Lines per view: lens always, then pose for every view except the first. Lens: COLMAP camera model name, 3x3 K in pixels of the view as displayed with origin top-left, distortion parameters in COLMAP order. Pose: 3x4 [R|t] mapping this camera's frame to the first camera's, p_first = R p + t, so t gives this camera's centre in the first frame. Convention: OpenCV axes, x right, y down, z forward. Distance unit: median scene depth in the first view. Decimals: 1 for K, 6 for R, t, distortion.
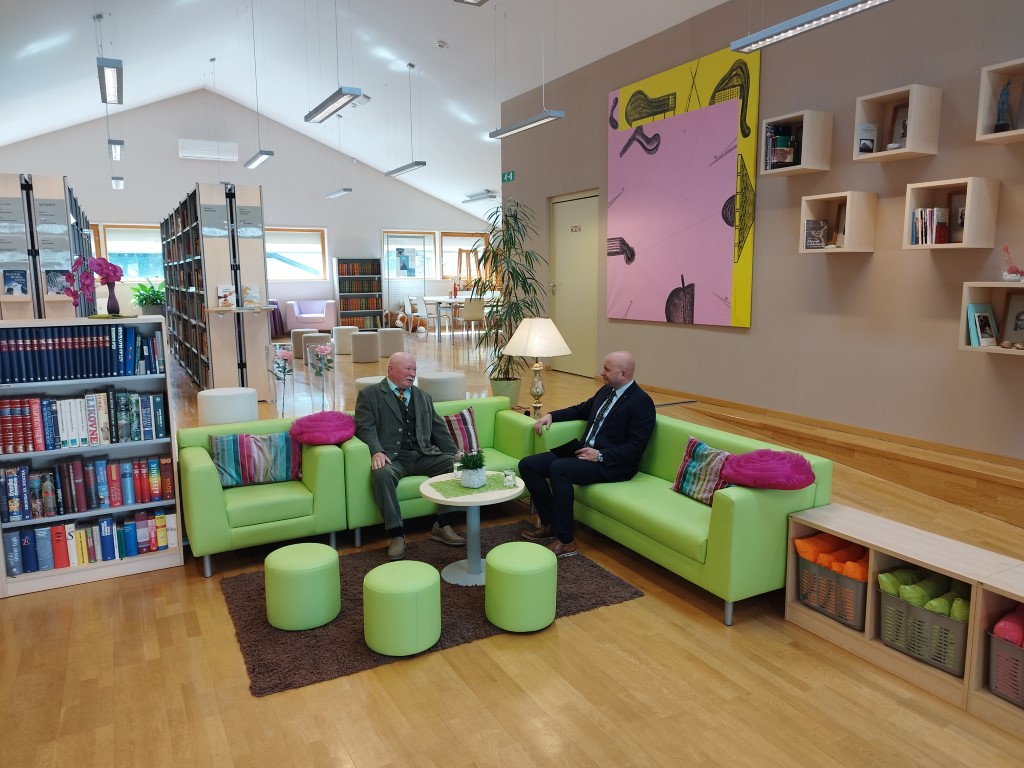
lens RADIAL K [[734.6, 0, 508.0], [0, 734.6, 380.4], [0, 0, 1]] dist [0.026623, -0.024431]
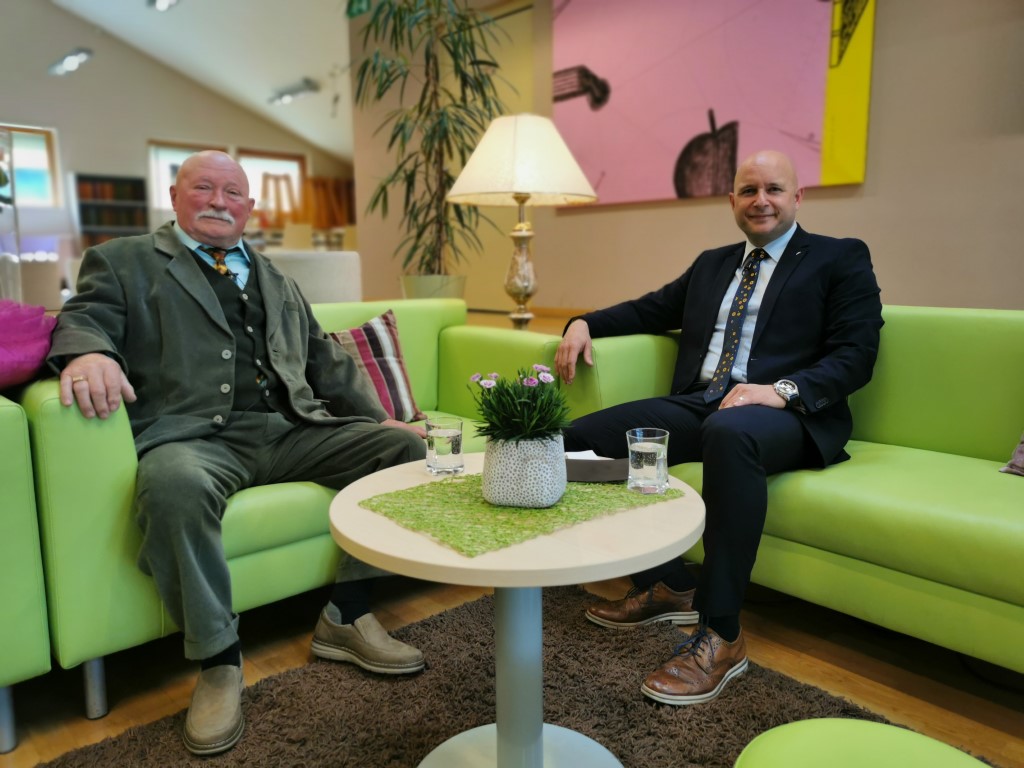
lens RADIAL K [[792.7, 0, 498.9], [0, 792.7, 383.4], [0, 0, 1]] dist [0.046337, -0.023624]
pose [[0.971673, -0.033795, 0.233900, -0.097756], [0.032035, 0.999423, 0.011323, 0.073459], [-0.234148, -0.003509, 0.972195, 0.548101]]
